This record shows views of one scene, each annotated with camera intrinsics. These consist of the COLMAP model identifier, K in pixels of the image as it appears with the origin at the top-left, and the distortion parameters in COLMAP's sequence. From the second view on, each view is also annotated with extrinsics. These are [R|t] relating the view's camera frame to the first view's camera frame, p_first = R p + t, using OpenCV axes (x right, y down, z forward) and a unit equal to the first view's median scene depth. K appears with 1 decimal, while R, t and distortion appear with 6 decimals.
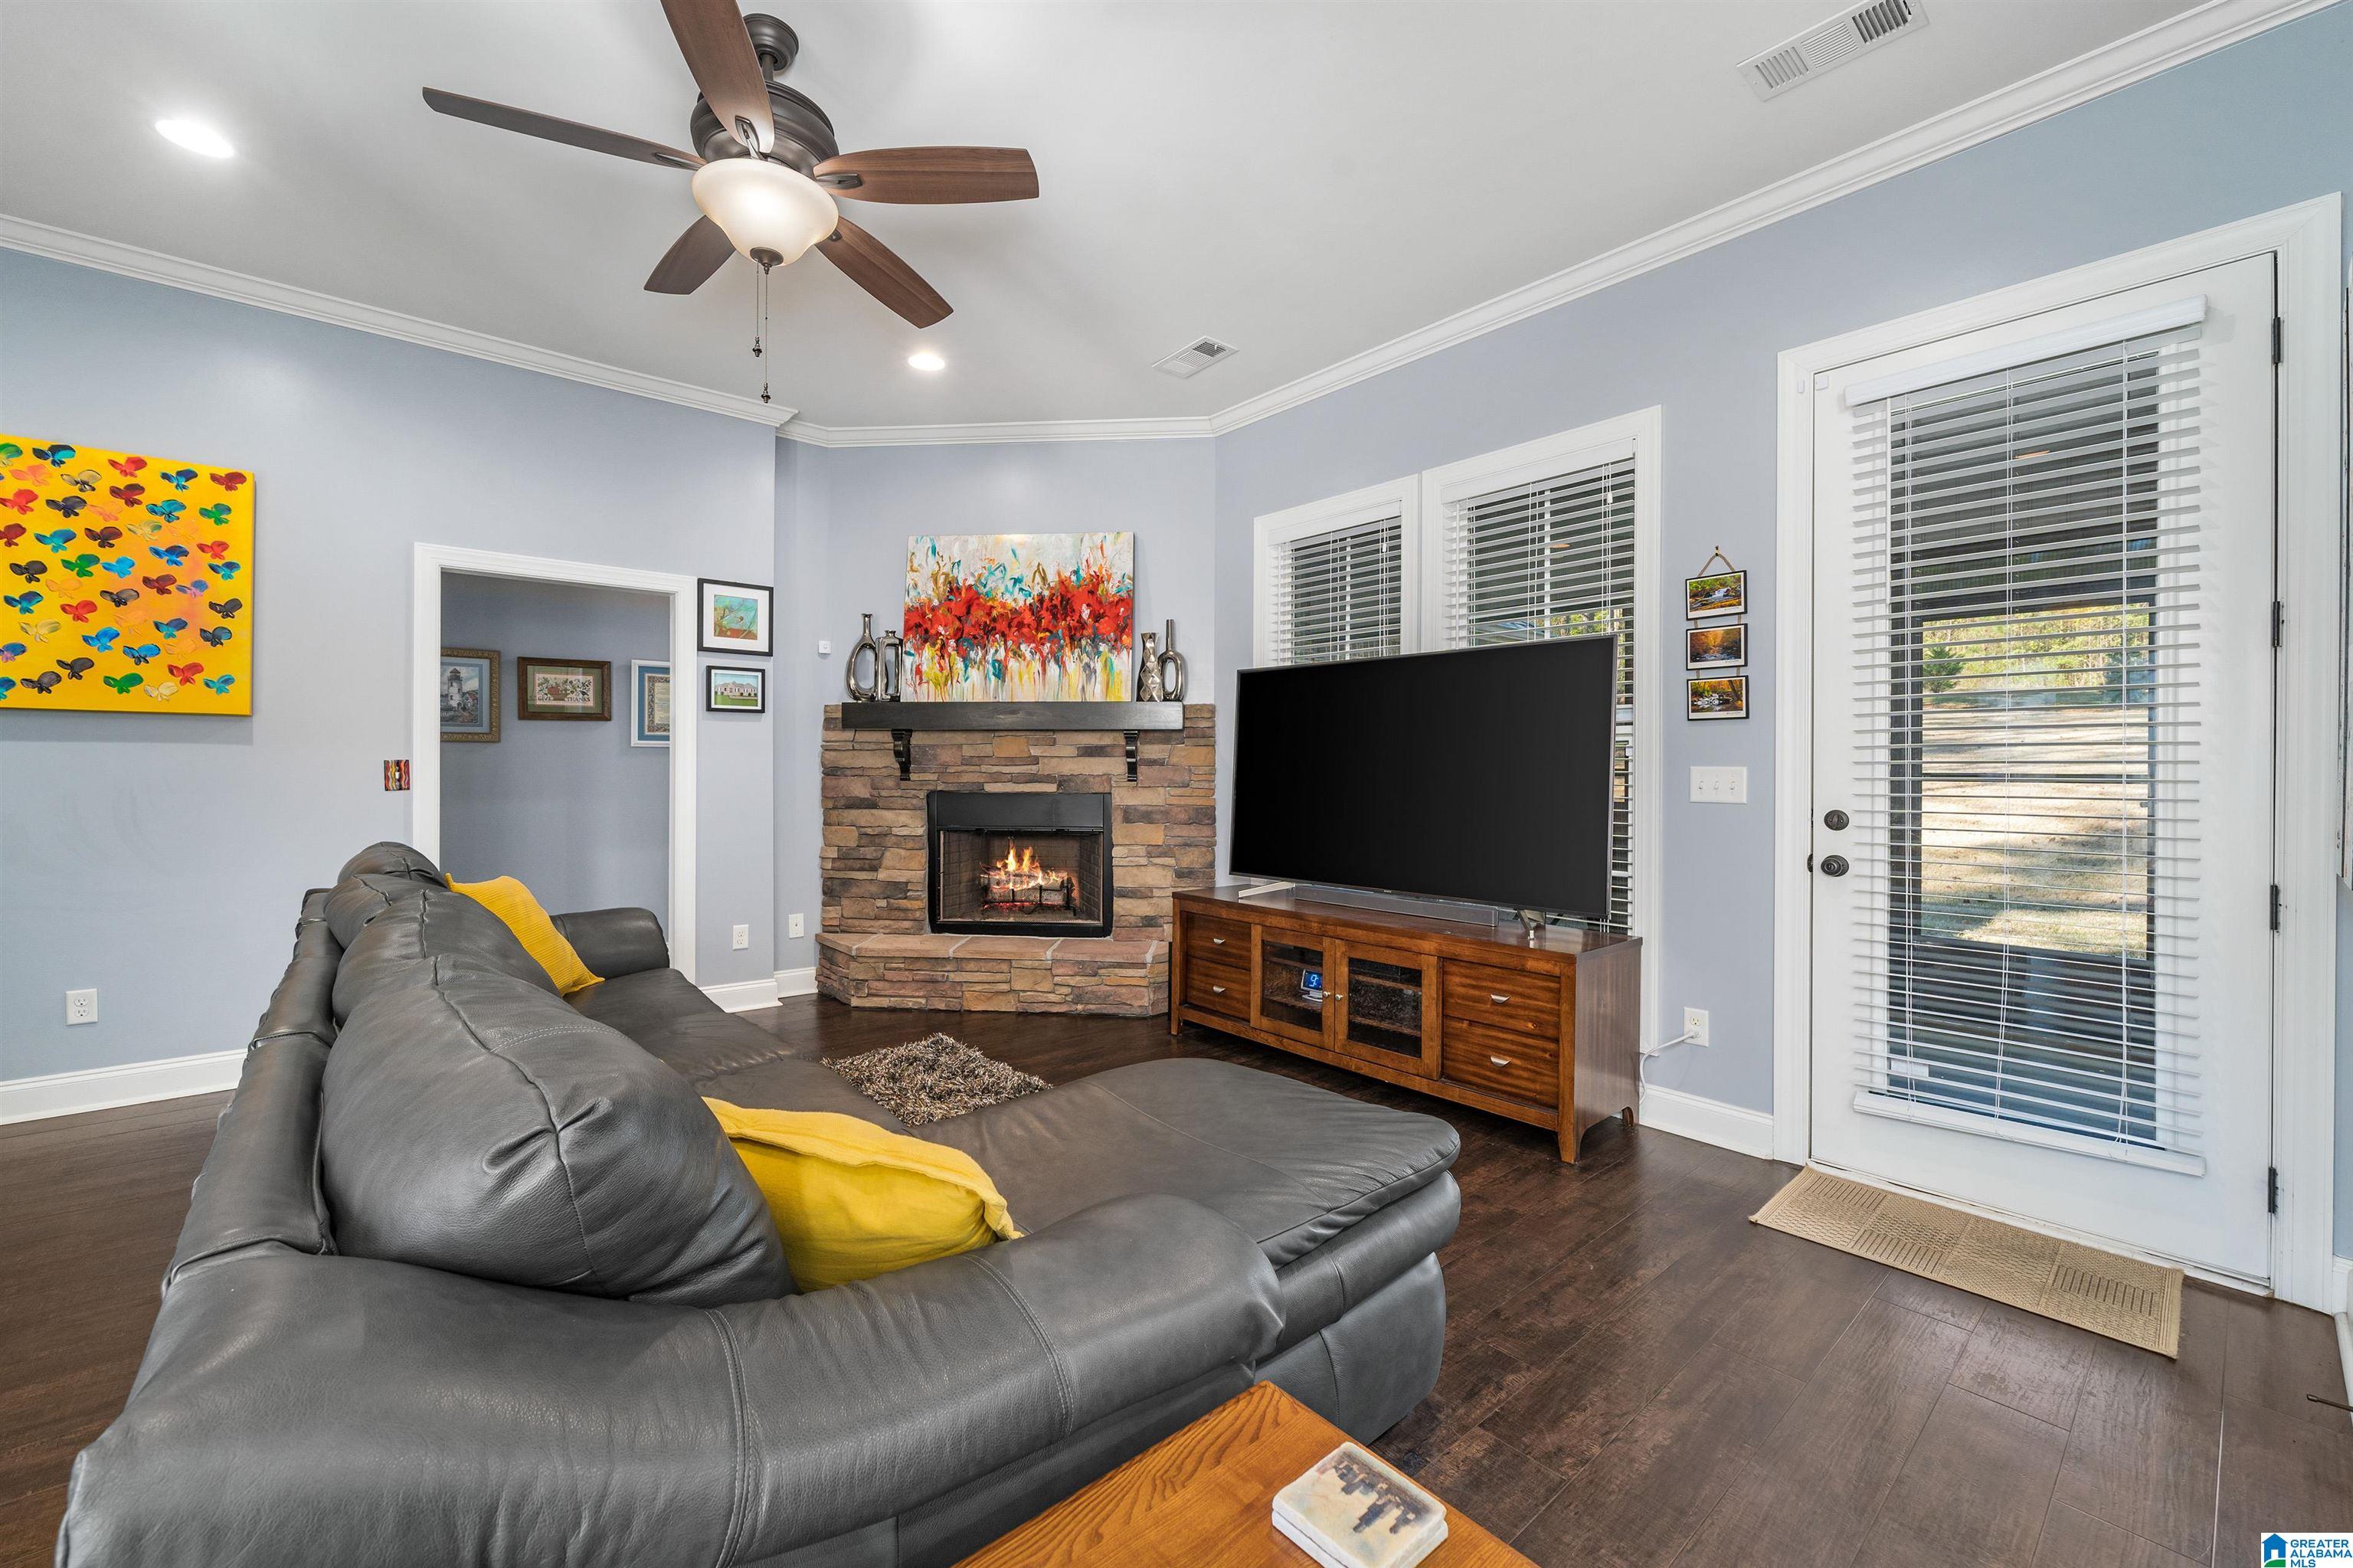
lens RADIAL K [[931.6, 0, 1171.1], [0, 931.6, 771.1], [0, 0, 1]] dist [-0.001839, -0.000148]
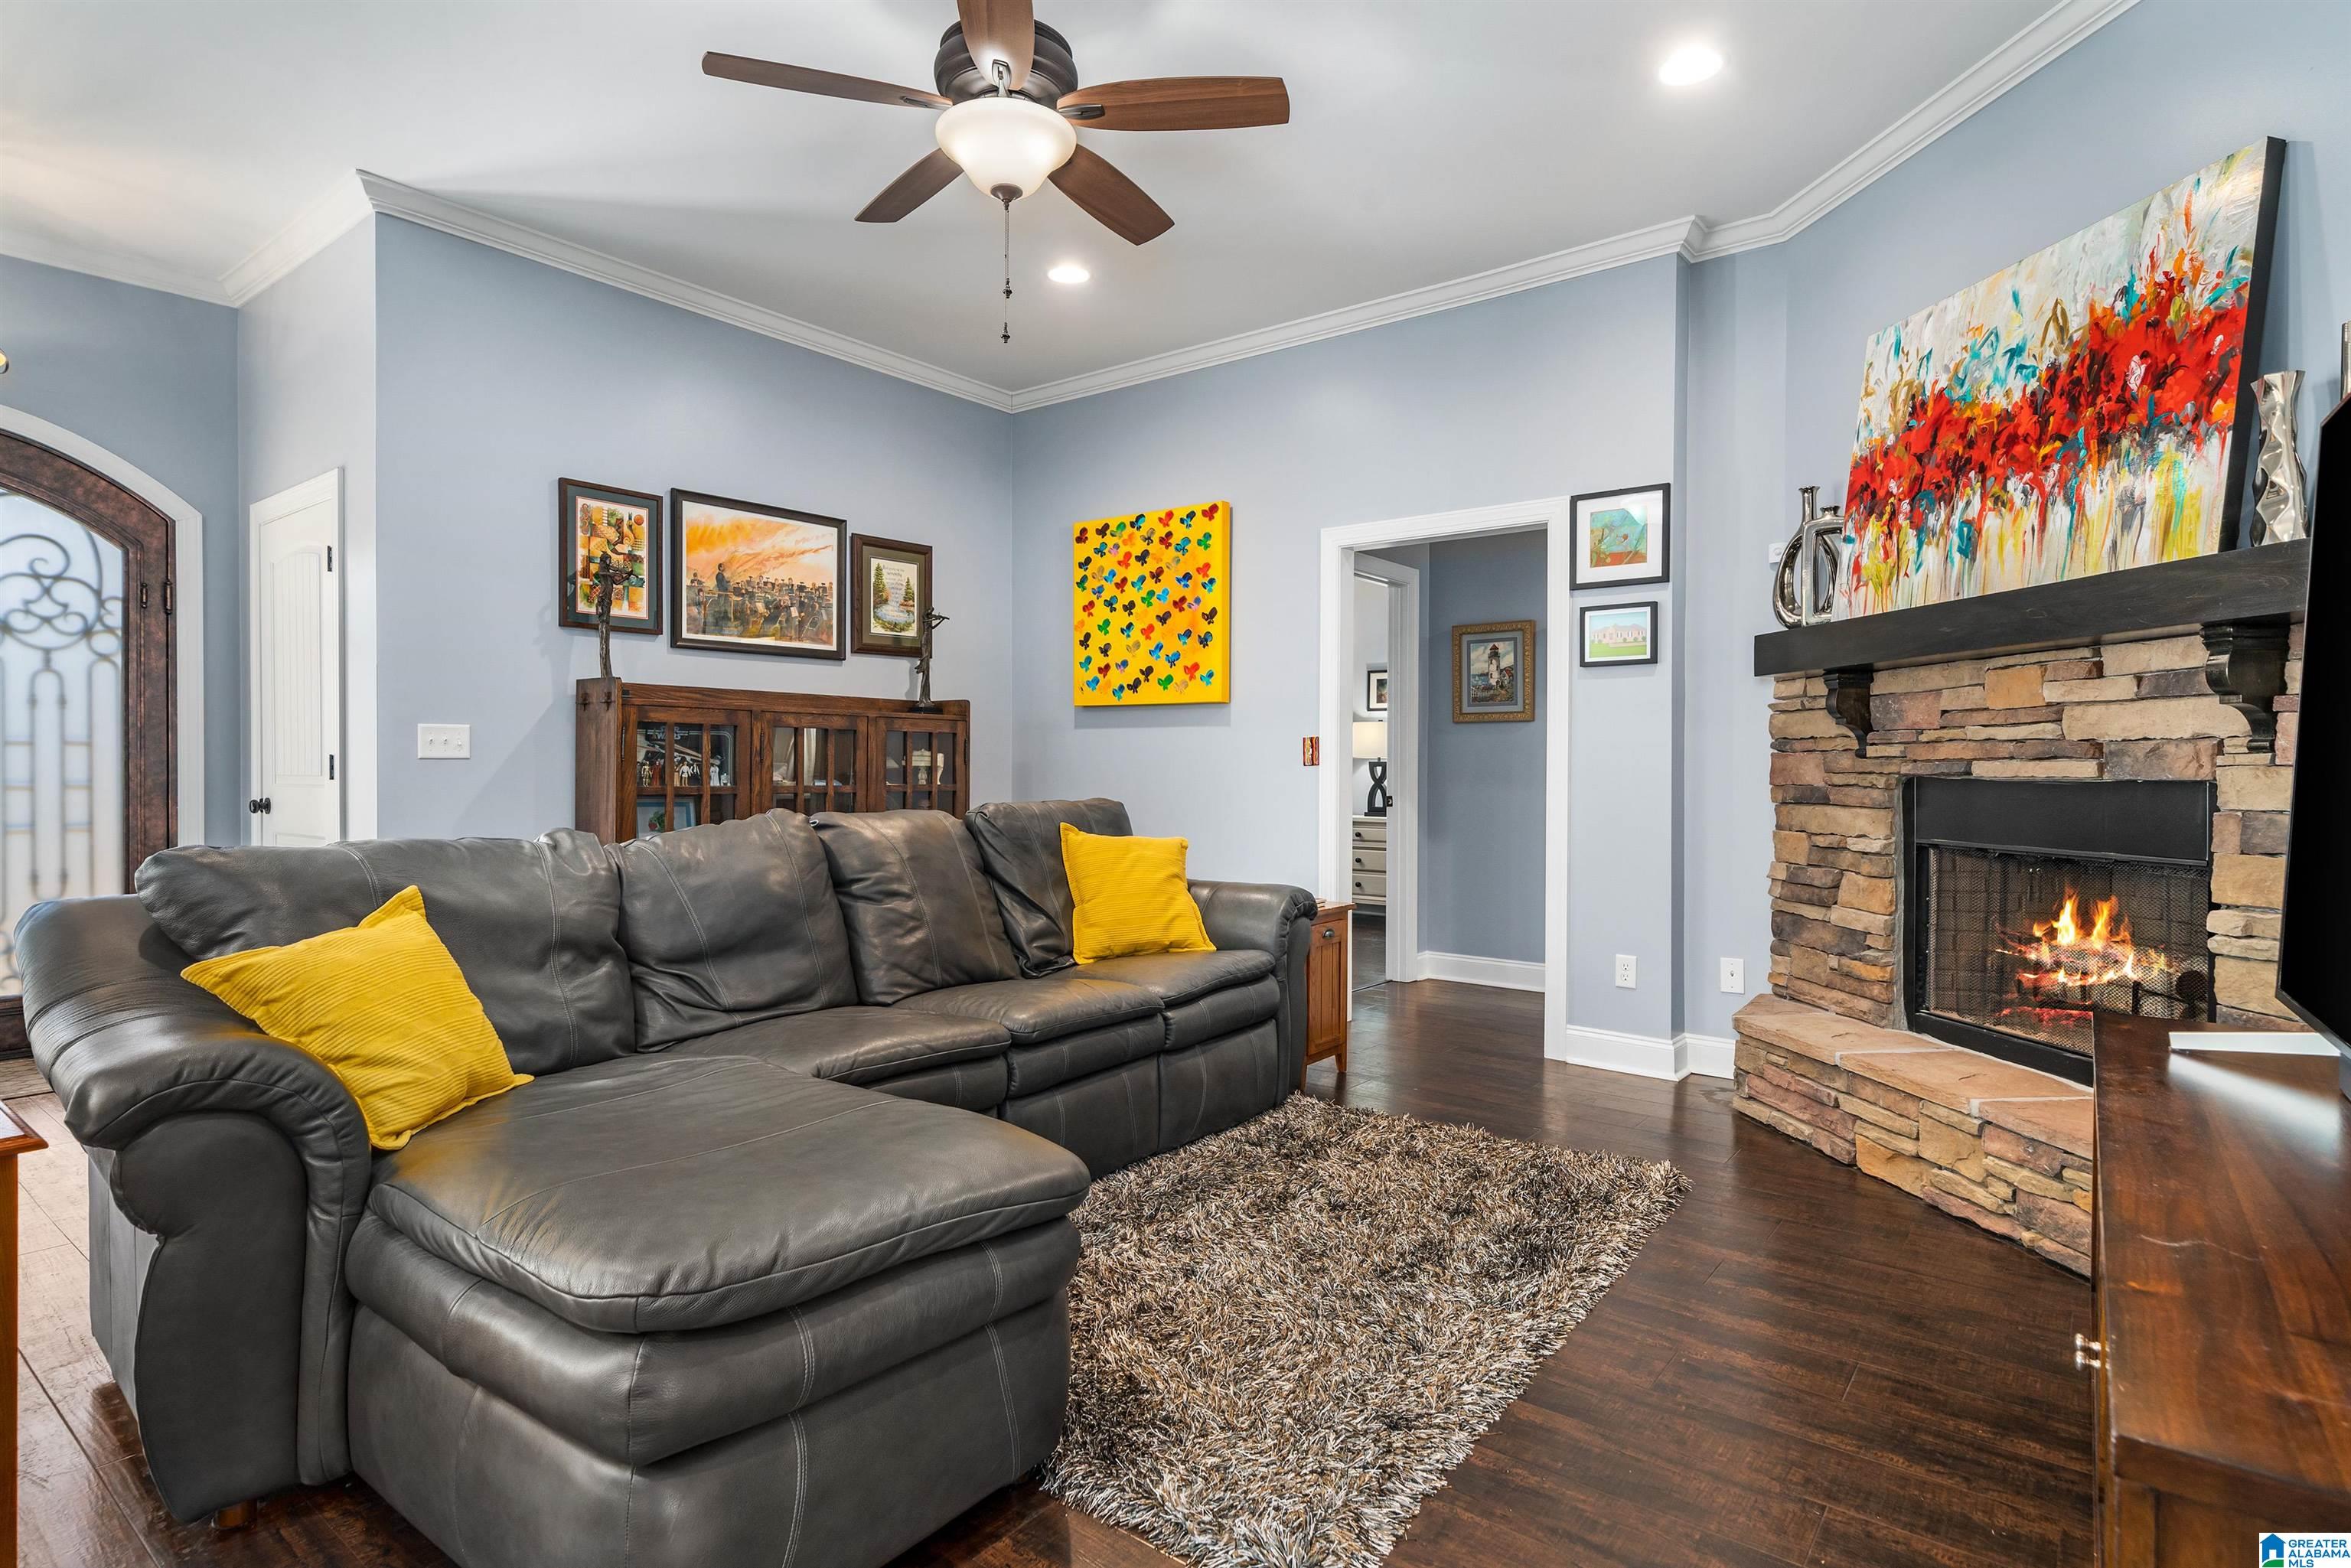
lens RADIAL K [[1251.8, 0, 1181.1], [0, 1251.8, 781.4], [0, 0, 1]] dist [-0.002397, 0.000672]
pose [[0.184947, 0.004877, -0.982736, 0.413893], [-0.008764, 0.999956, 0.003313, 0.026754], [0.982709, 0.008000, 0.184981, 0.443359]]
